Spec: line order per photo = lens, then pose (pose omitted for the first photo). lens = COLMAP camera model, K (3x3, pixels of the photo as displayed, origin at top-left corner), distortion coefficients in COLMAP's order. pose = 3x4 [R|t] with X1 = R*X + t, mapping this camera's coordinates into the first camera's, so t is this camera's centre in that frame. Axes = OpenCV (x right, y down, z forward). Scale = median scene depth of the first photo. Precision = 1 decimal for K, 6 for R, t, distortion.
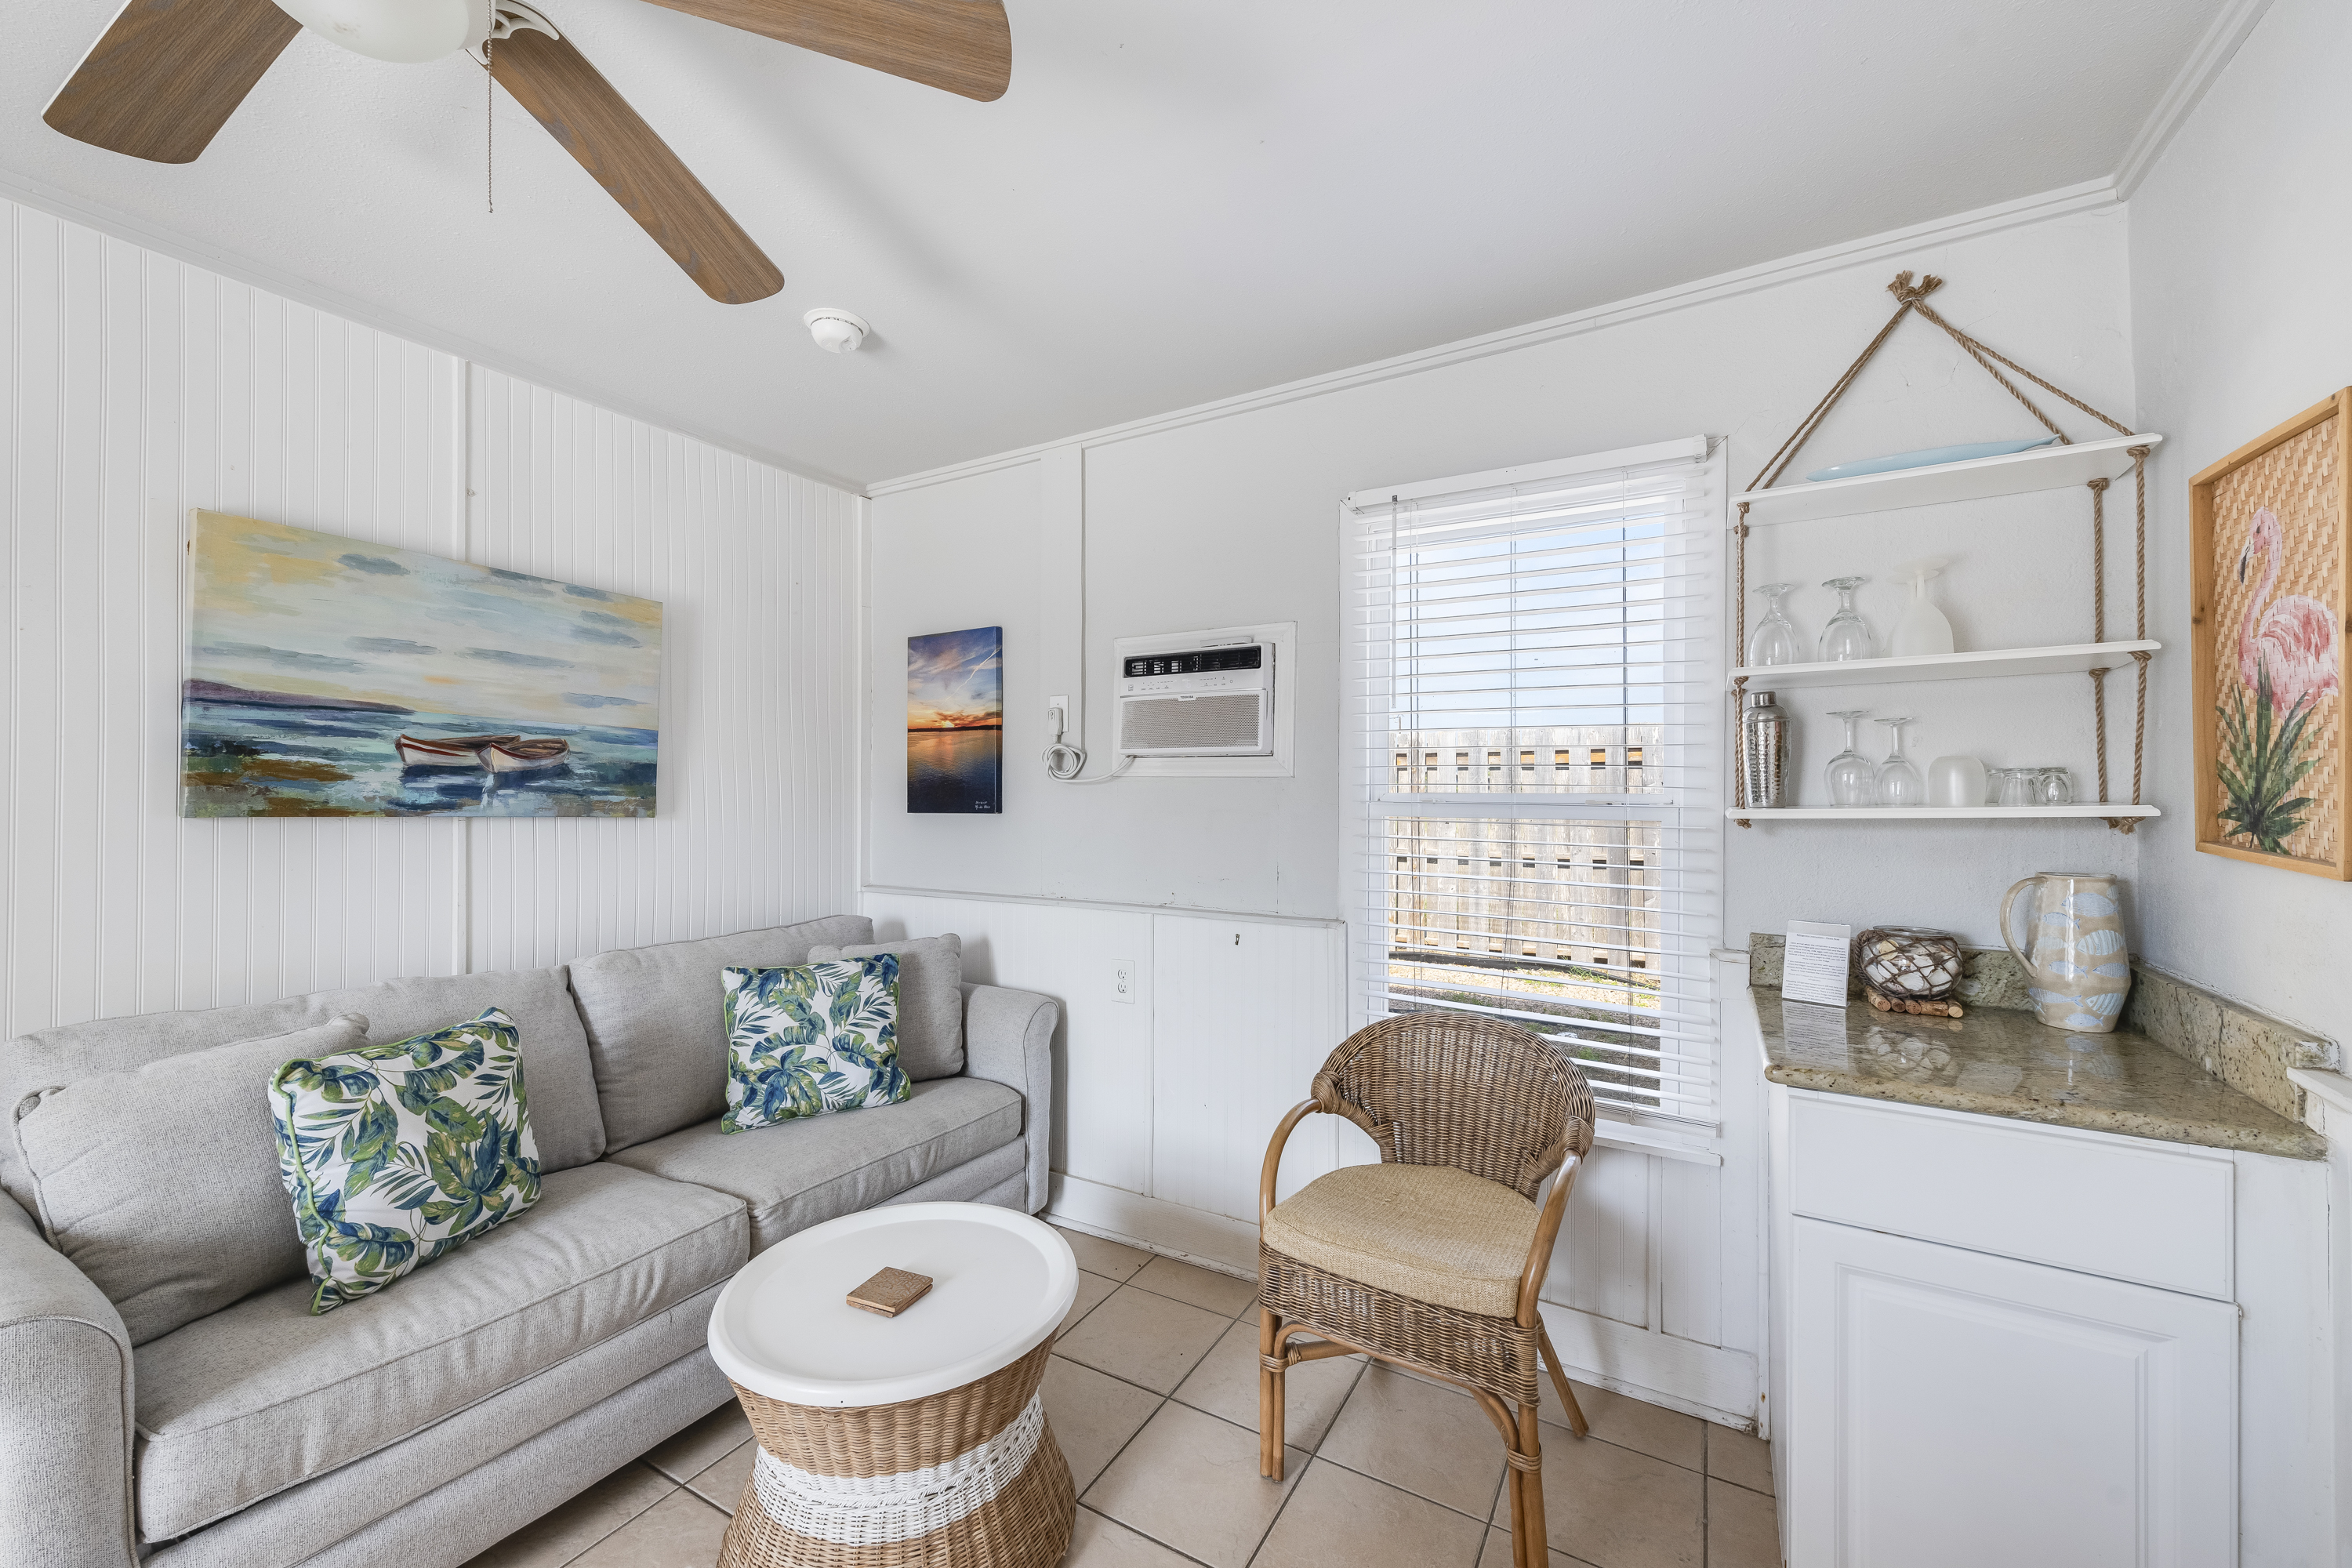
lens RADIAL K [[919.6, 0, 1174.8], [0, 919.6, 792.8], [0, 0, 1]] dist [-0.001193, -0.000030]
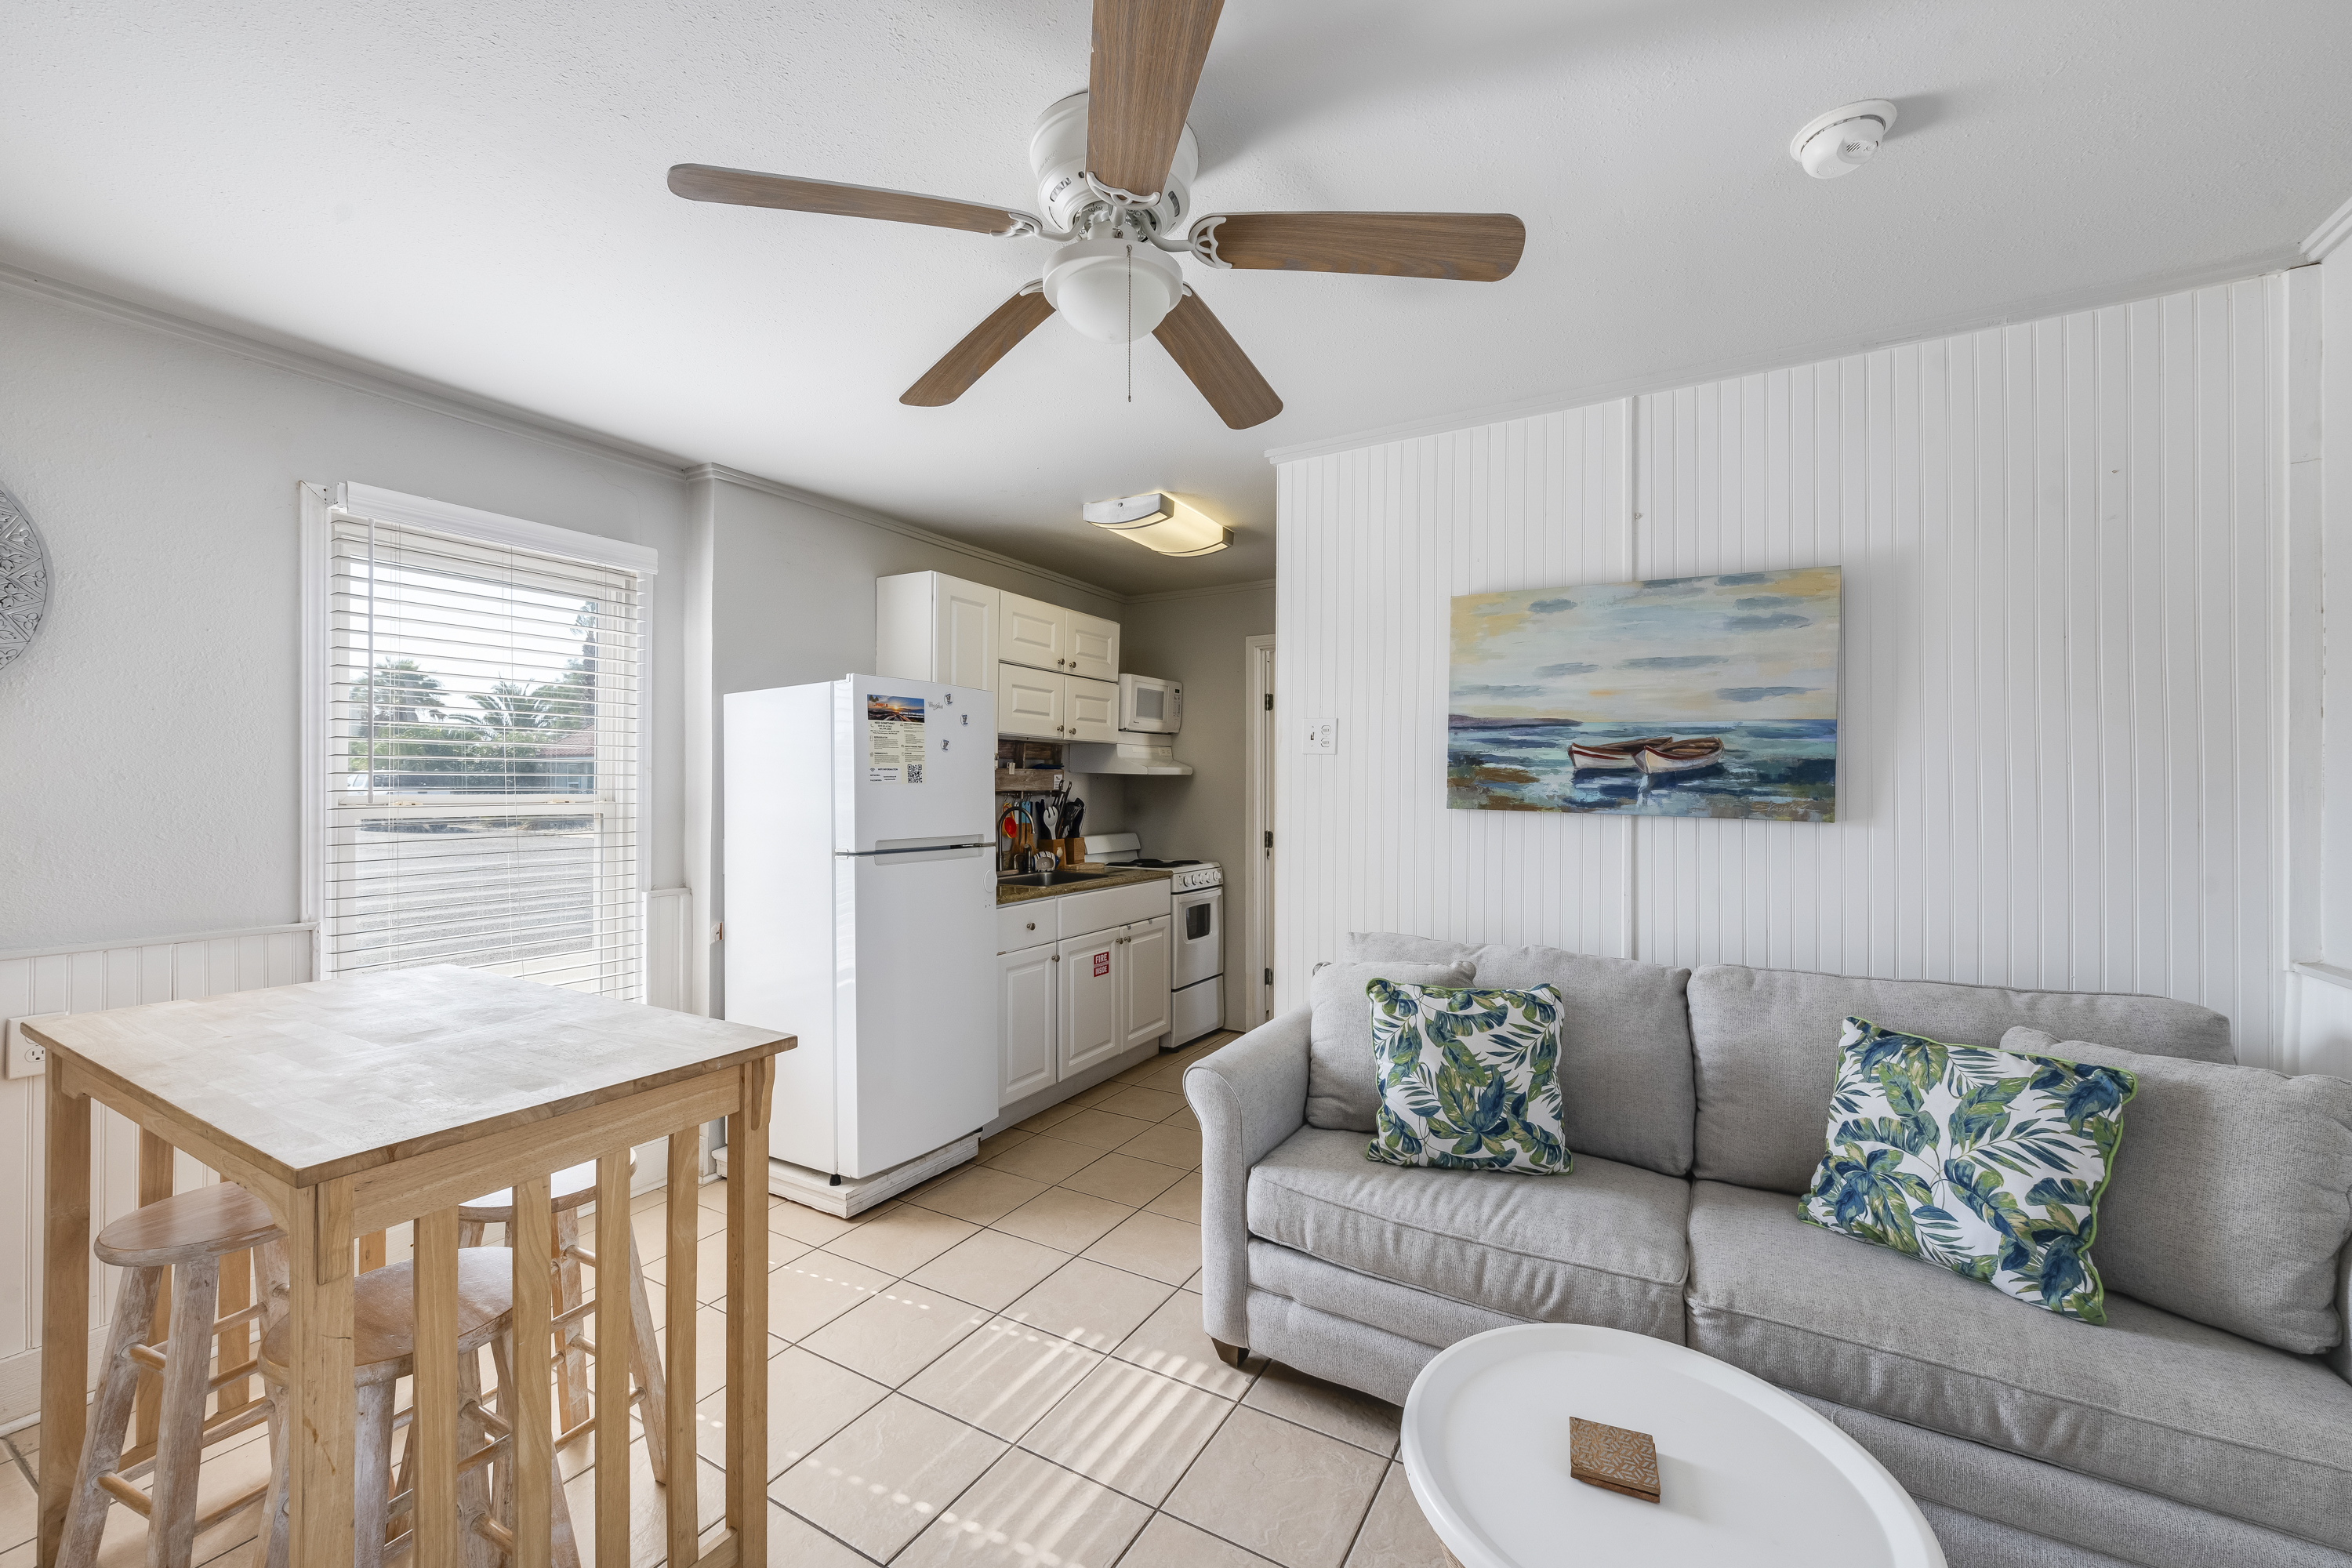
lens RADIAL K [[922.9, 0, 1176.0], [0, 922.9, 784.0], [0, 0, 1]] dist [0.000060, 0.000055]
pose [[-0.005417, -0.004721, -0.999974, 0.339881], [-0.002478, 0.999986, -0.004707, -0.003815], [0.999982, 0.002452, -0.005428, 0.482684]]
